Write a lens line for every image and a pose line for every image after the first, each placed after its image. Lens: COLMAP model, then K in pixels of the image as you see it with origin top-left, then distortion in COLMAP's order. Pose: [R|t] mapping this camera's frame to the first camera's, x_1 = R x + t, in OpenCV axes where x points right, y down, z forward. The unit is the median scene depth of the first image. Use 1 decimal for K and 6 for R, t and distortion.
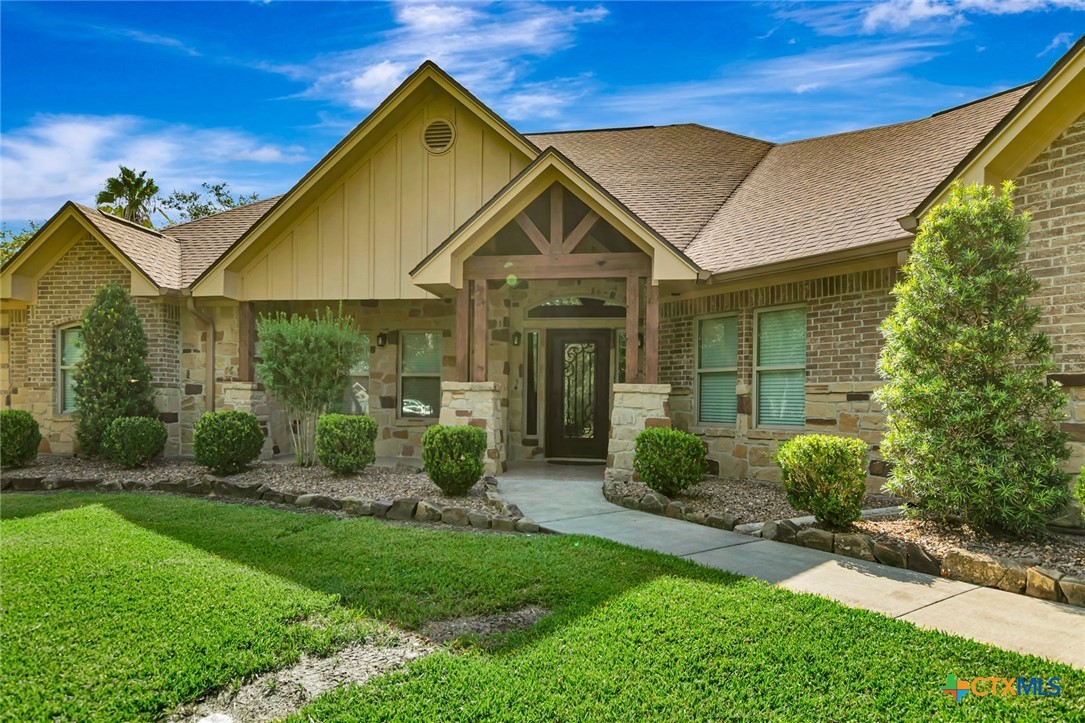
lens RADIAL K [[686.8, 0, 539.2], [0, 686.8, 418.7], [0, 0, 1]] dist [0.002087, 0.001482]
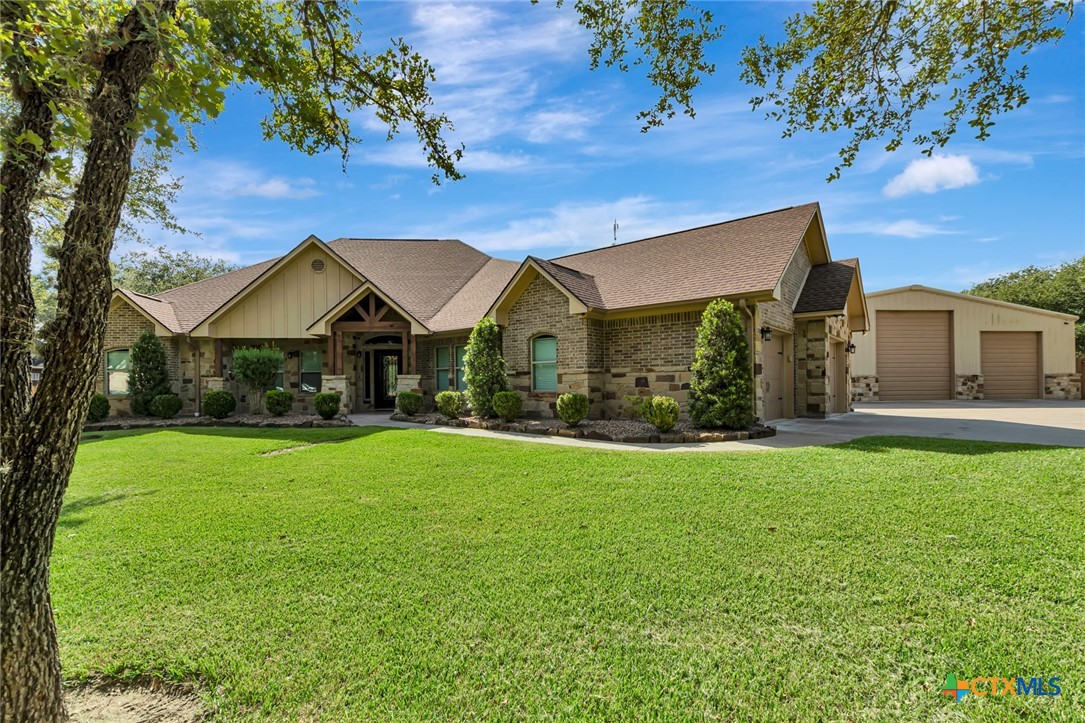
lens RADIAL K [[494.4, 0, 540.7], [0, 494.4, 384.0], [0, 0, 1]] dist [0.003283, 0.000136]
pose [[0.963028, -0.024260, 0.268306, 0.114786], [0.029609, 0.999435, -0.015909, 0.021899], [-0.267769, 0.023266, 0.963202, -0.765305]]
